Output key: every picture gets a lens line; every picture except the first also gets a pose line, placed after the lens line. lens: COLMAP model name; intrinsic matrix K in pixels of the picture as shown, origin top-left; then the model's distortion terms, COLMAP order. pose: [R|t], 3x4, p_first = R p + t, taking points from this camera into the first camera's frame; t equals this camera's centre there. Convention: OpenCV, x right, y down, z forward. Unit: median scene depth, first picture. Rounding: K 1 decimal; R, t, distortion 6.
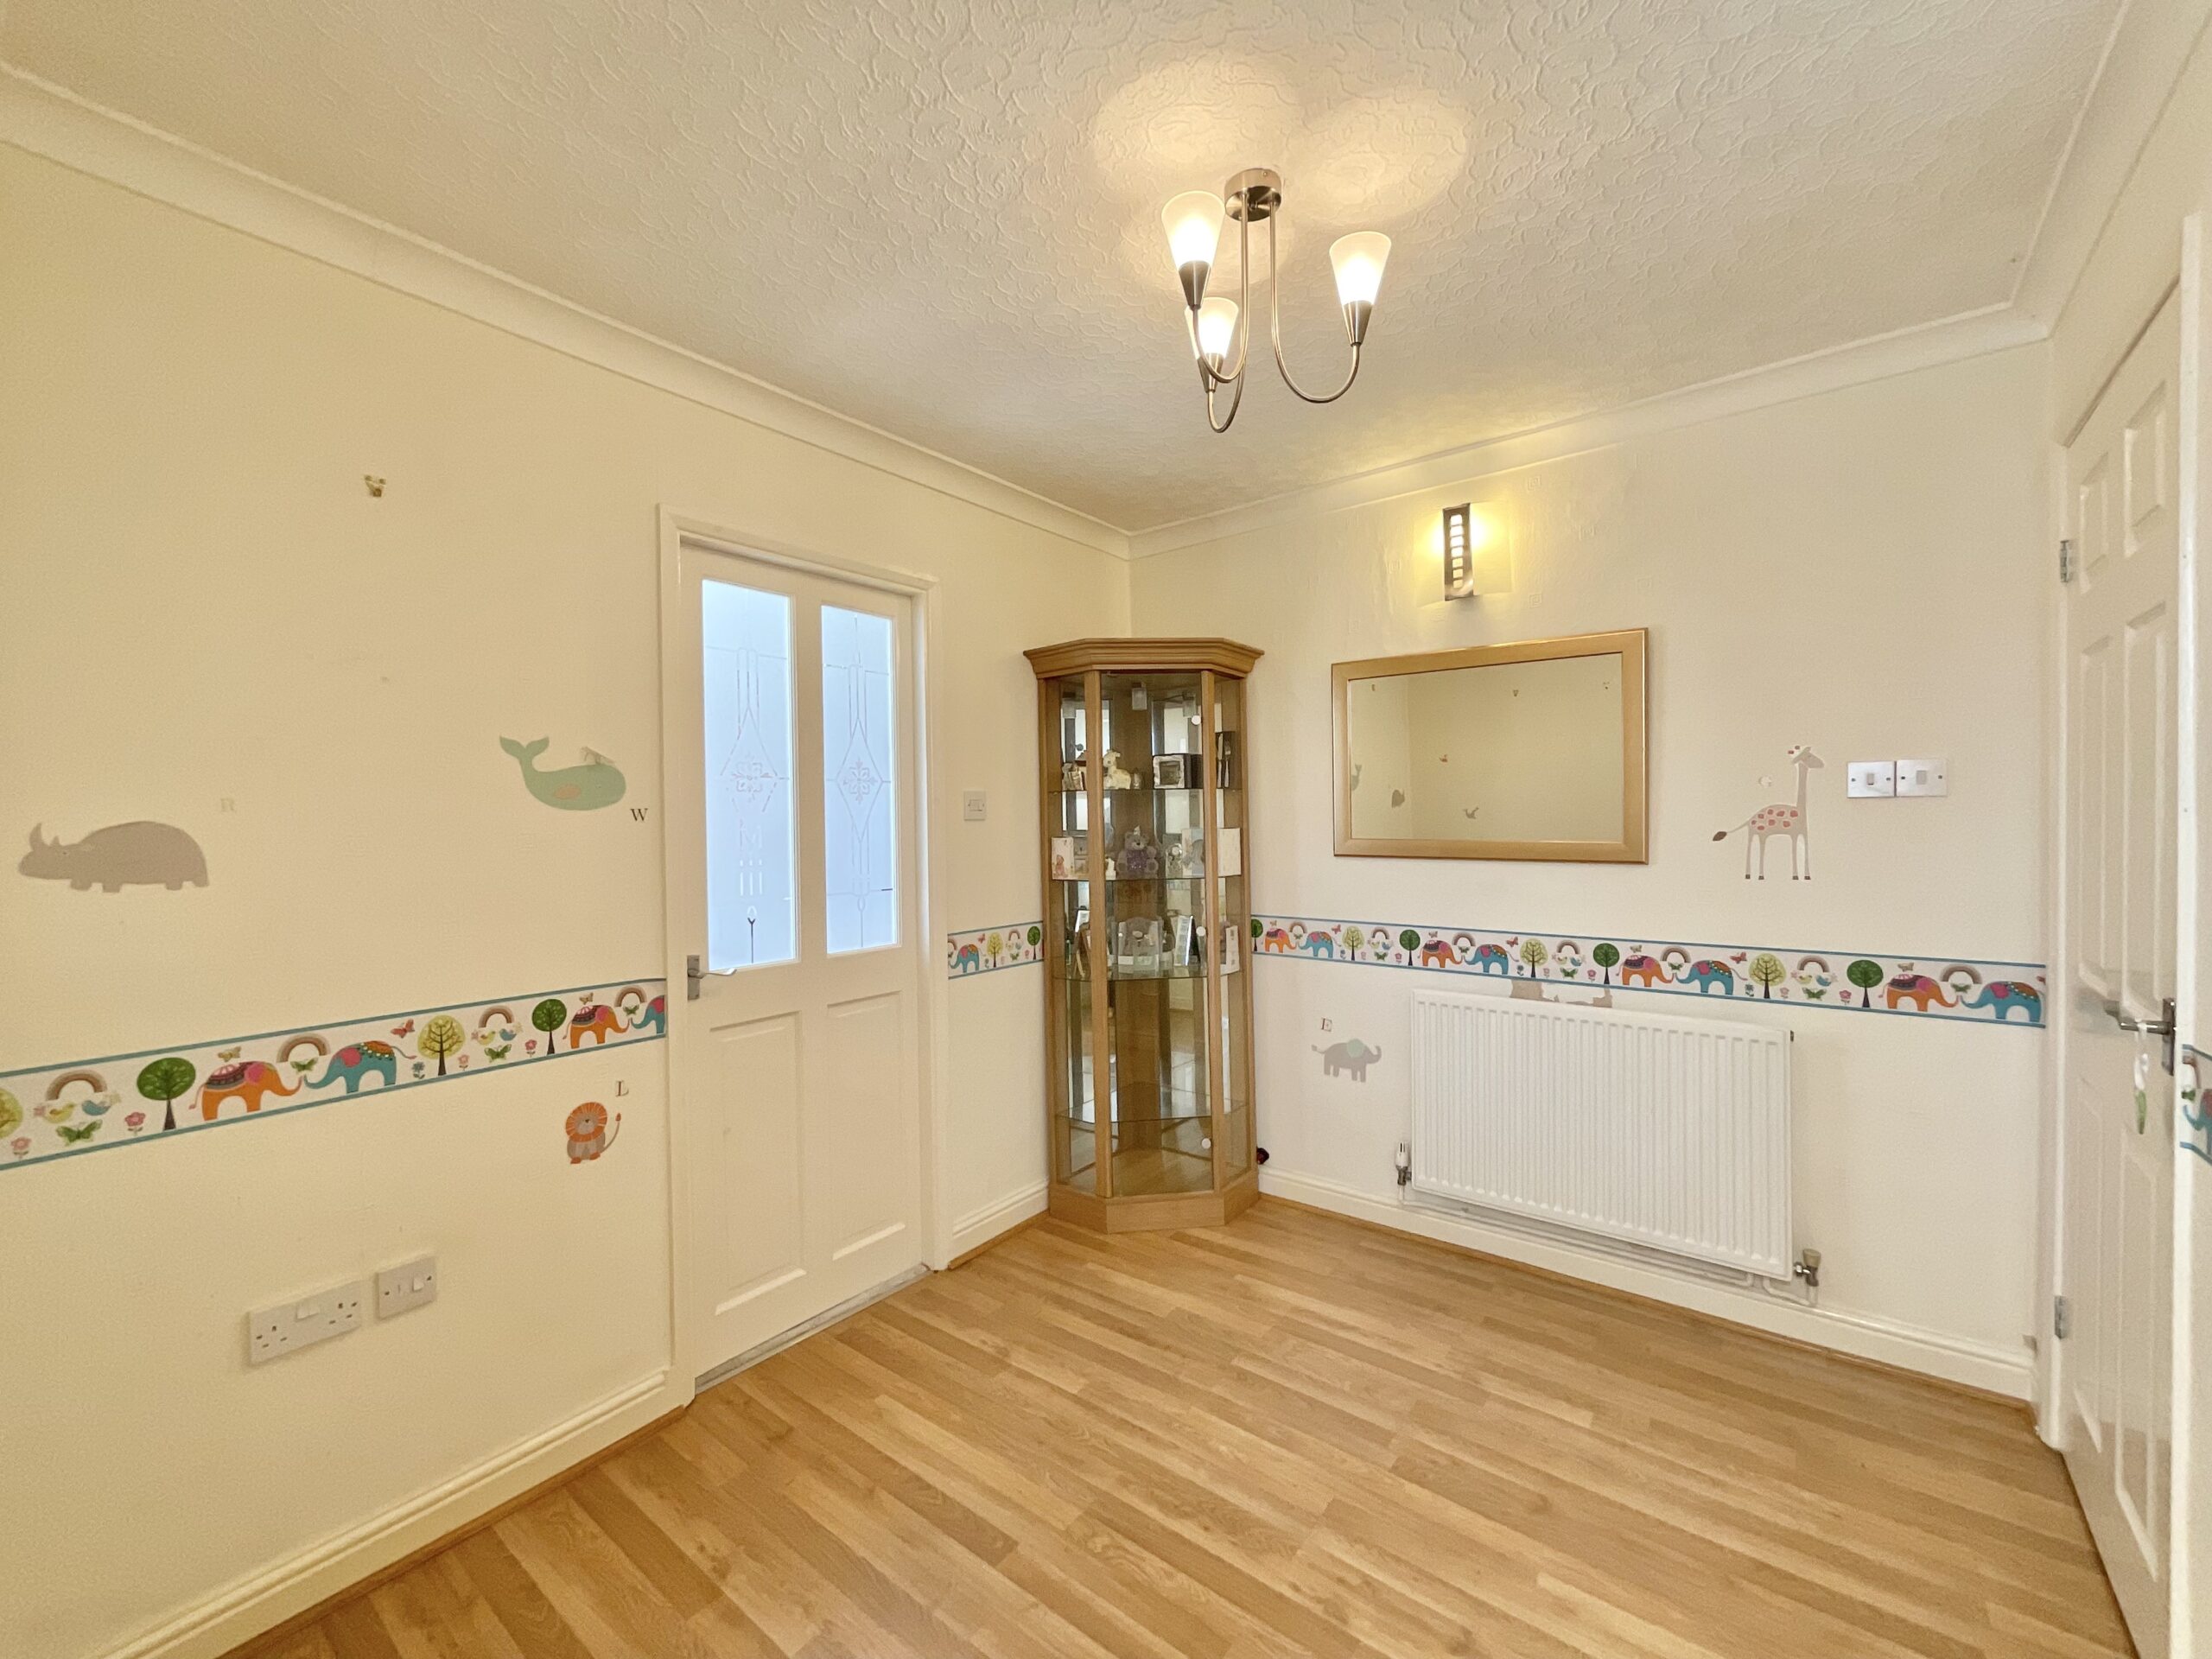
lens RADIAL K [[898.0, 0, 1106.0], [0, 898.0, 834.3], [0, 0, 1]] dist [-0.003926, 0.001135]
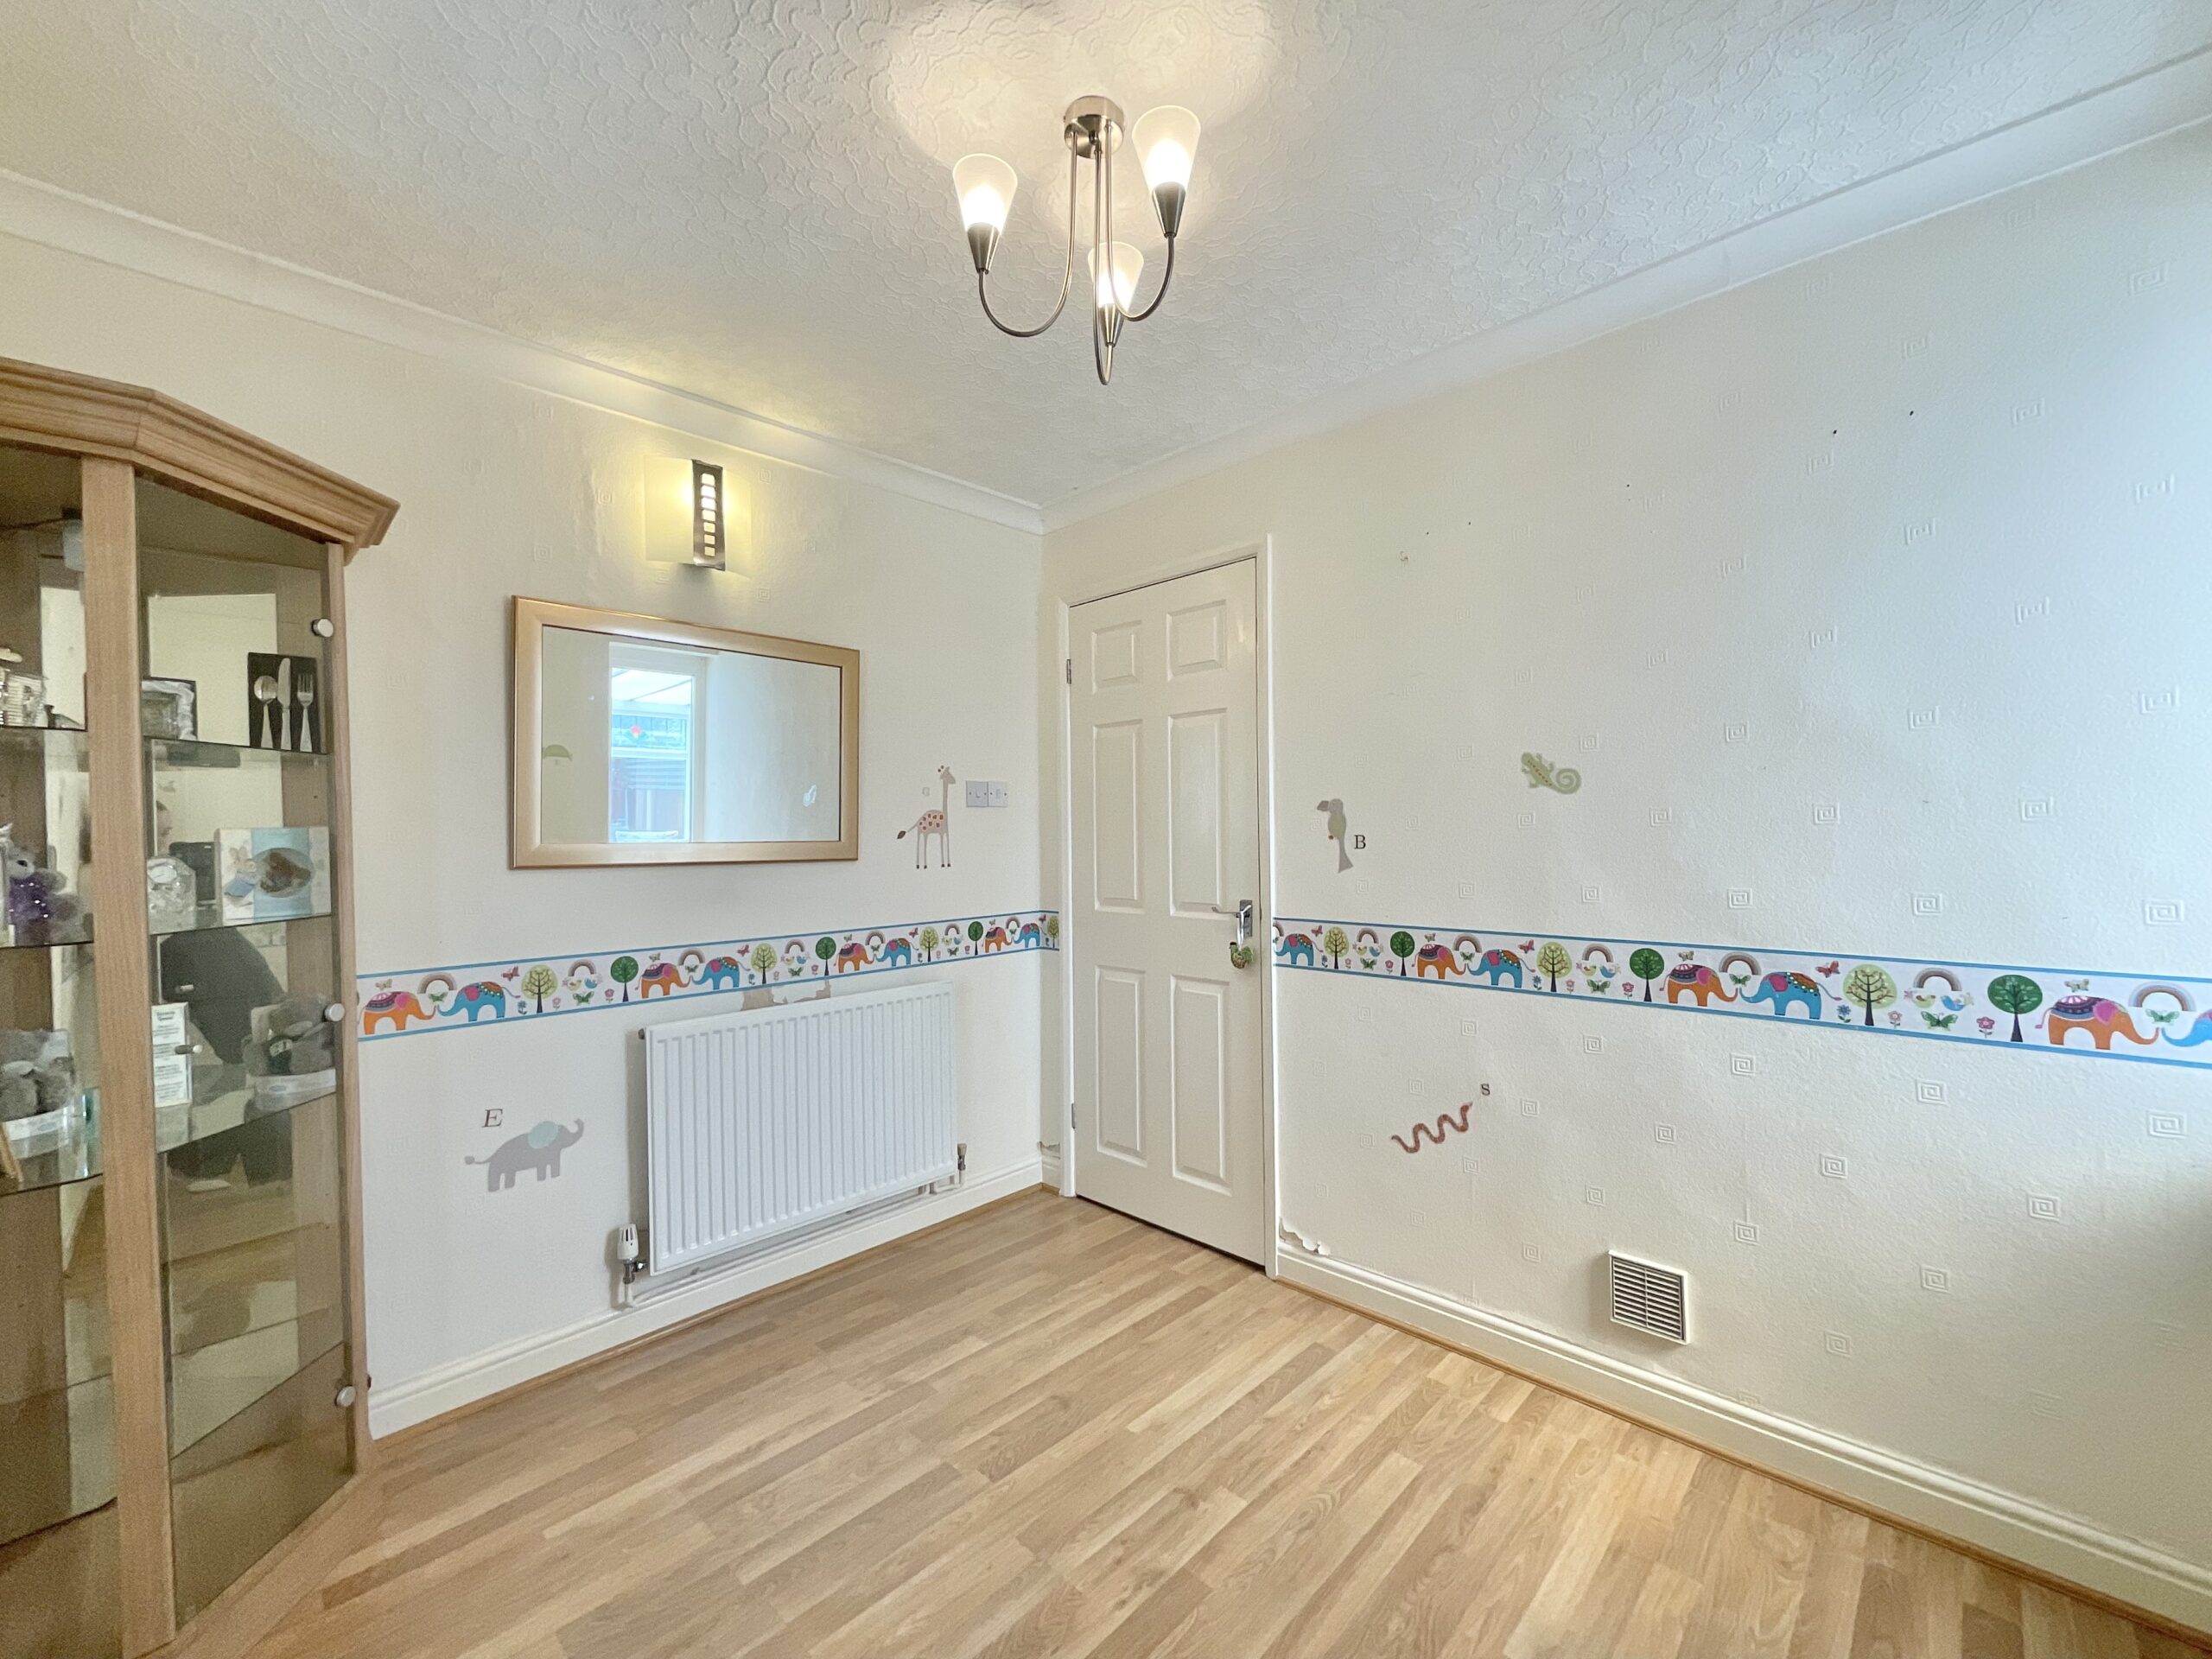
lens RADIAL K [[898.0, 0, 1104.8], [0, 898.0, 829.9], [0, 0, 1]] dist [-0.003926, 0.001135]
pose [[0.103883, 0.014029, 0.994491, -0.497671], [0.029422, 0.999420, -0.017172, 0.024431], [-0.994154, 0.031044, 0.103409, 0.595135]]
